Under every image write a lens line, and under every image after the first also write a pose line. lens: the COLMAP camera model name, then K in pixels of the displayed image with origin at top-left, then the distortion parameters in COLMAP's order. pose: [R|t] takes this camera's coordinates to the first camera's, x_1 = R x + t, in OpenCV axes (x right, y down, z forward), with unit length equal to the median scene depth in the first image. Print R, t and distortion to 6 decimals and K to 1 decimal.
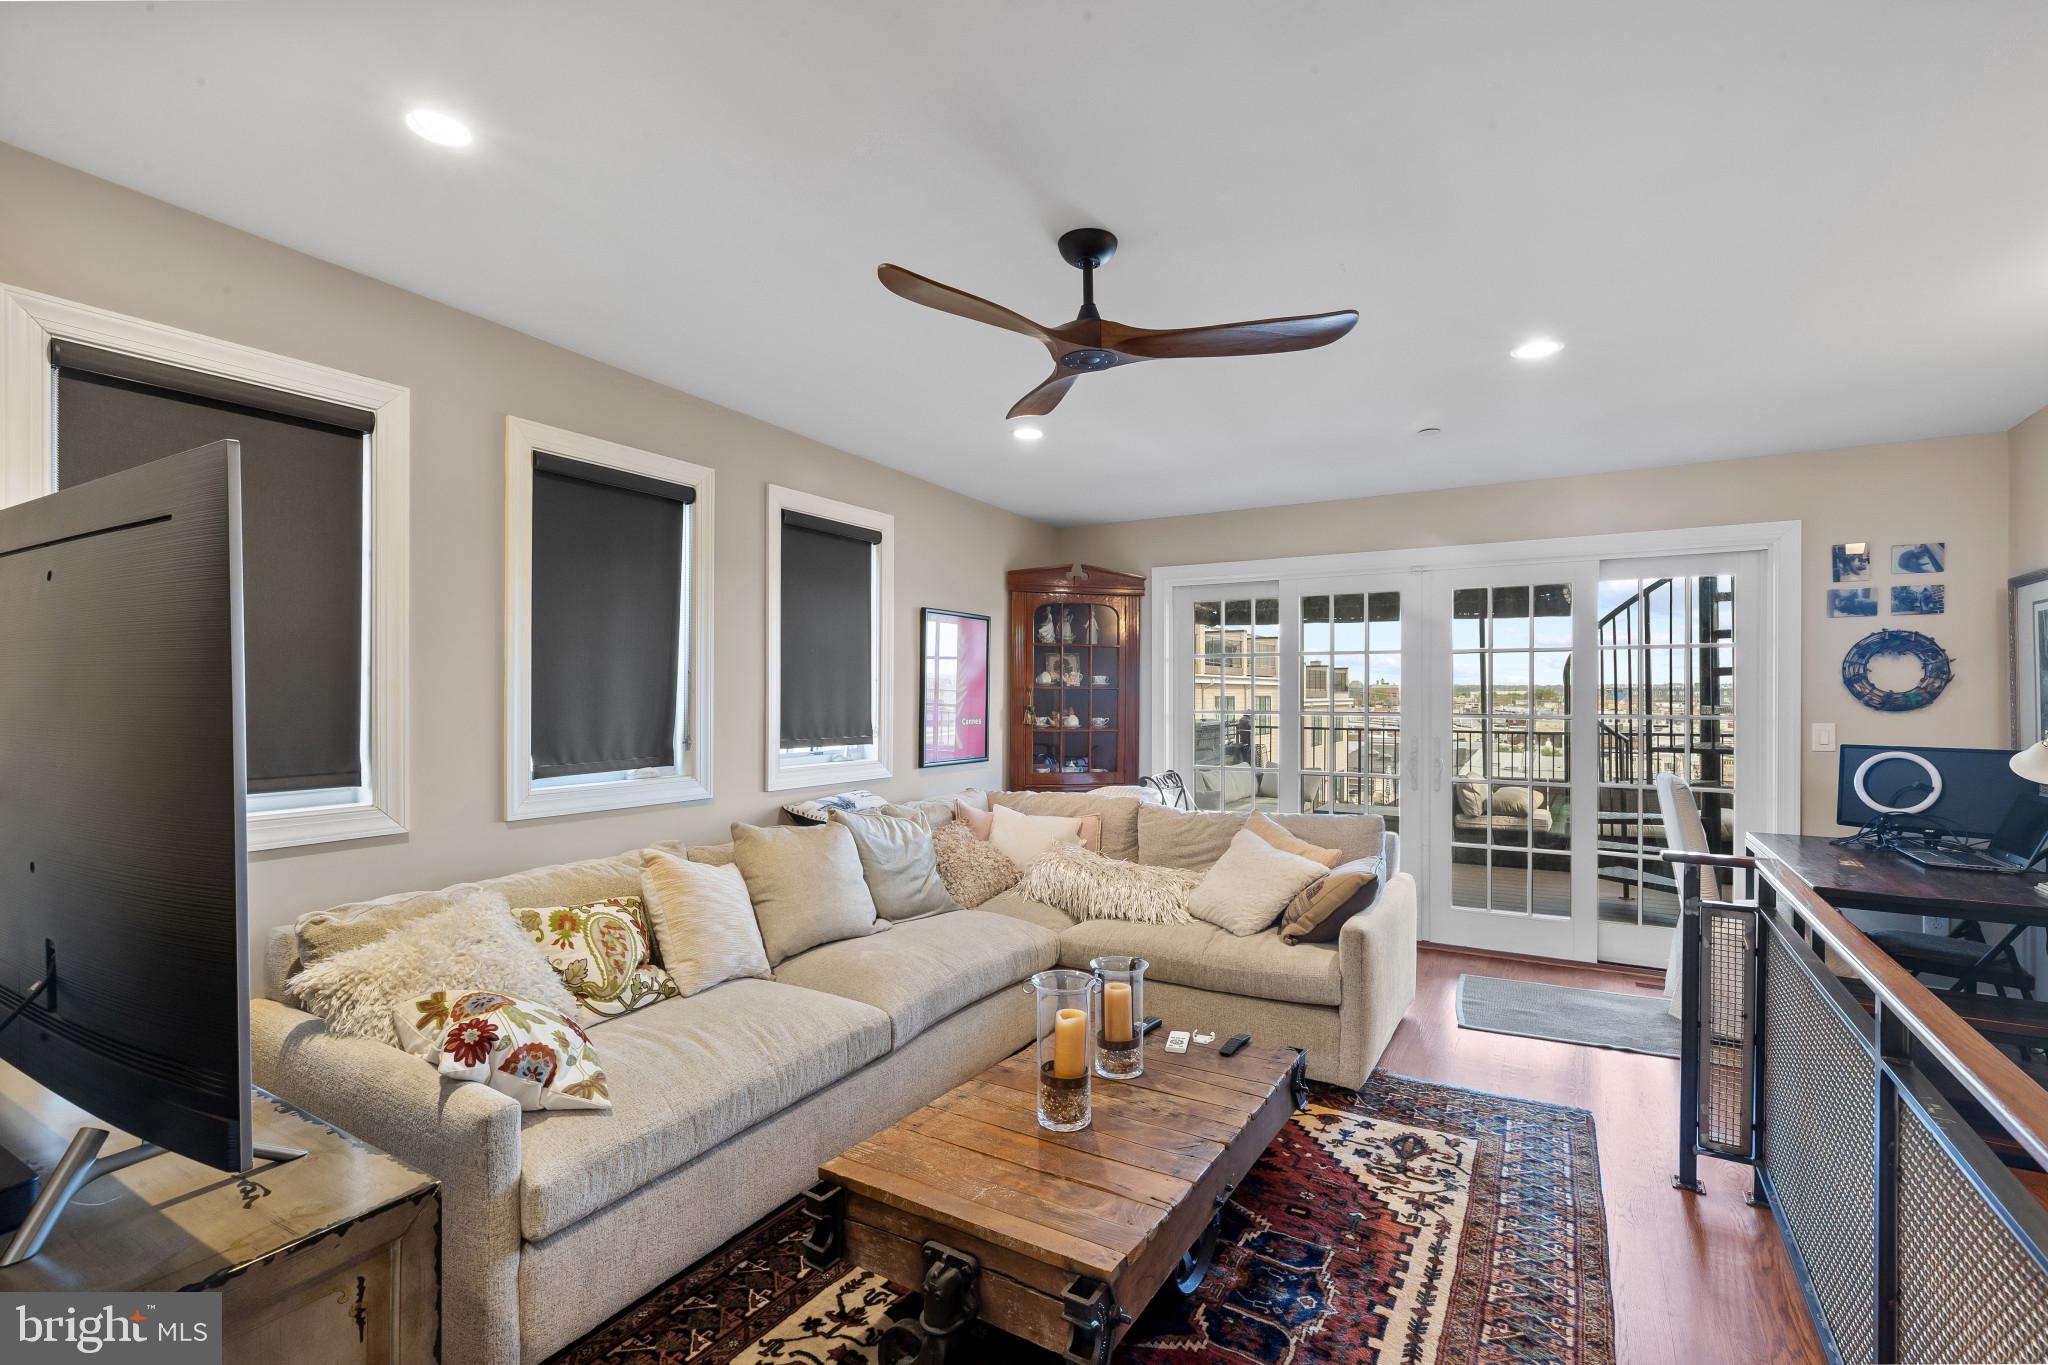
lens RADIAL K [[930.6, 0, 1026.0], [0, 930.6, 690.5], [0, 0, 1]] dist [-0.001003, 0.000009]
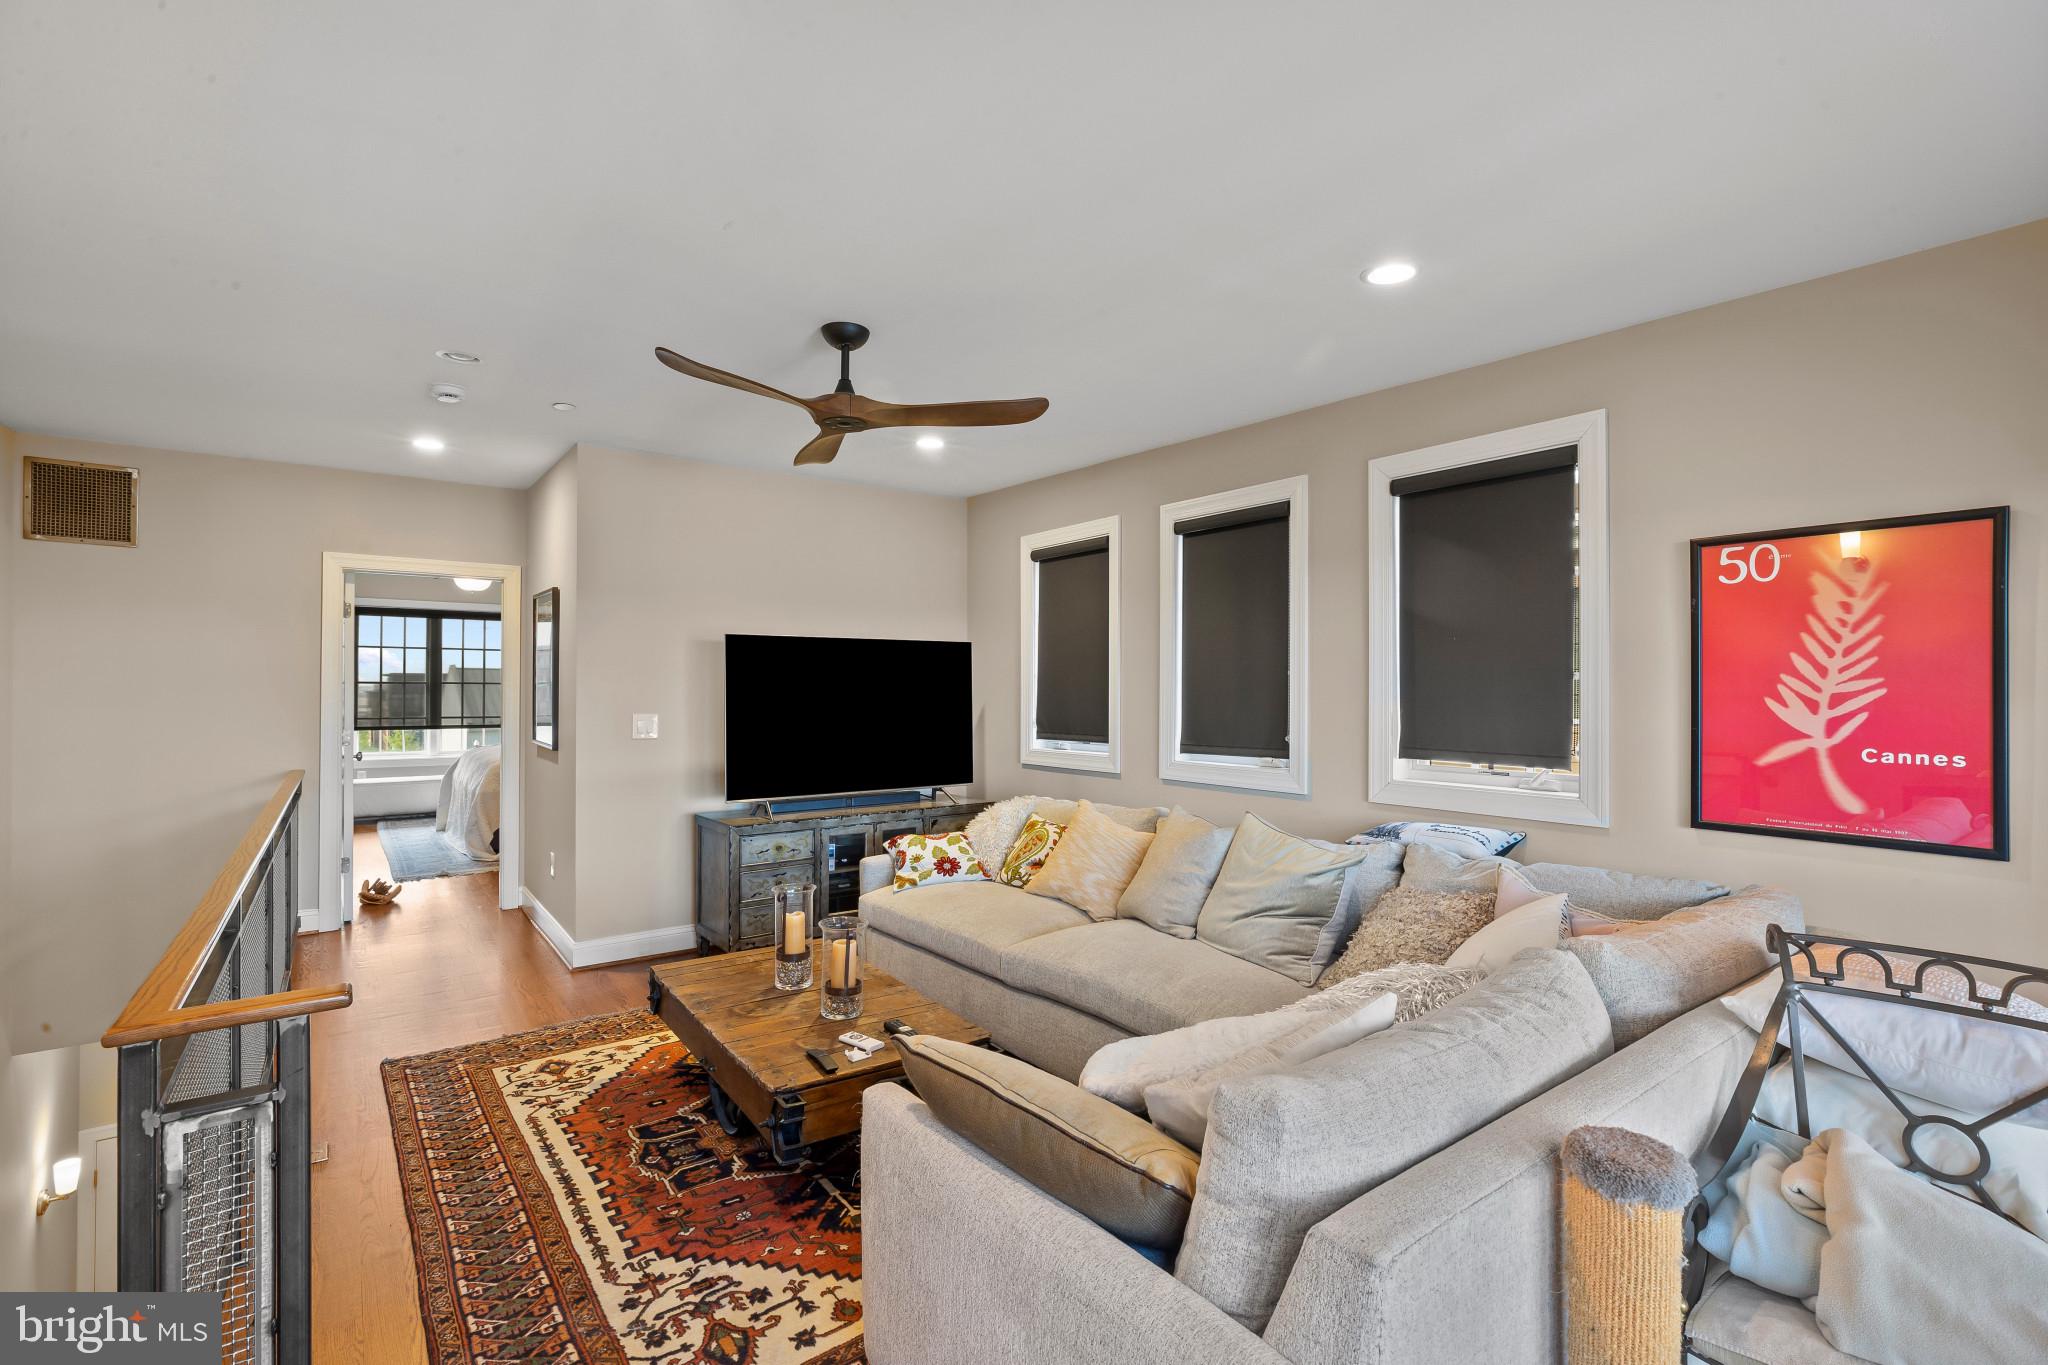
lens RADIAL K [[930.6, 0, 1026.0], [0, 930.6, 690.5], [0, 0, 1]] dist [-0.001003, 0.000009]
pose [[-0.387666, -0.001865, -0.921798, 1.111583], [0.001029, 0.999996, -0.002456, 0.003367], [0.921799, -0.001901, -0.387663, 1.697201]]
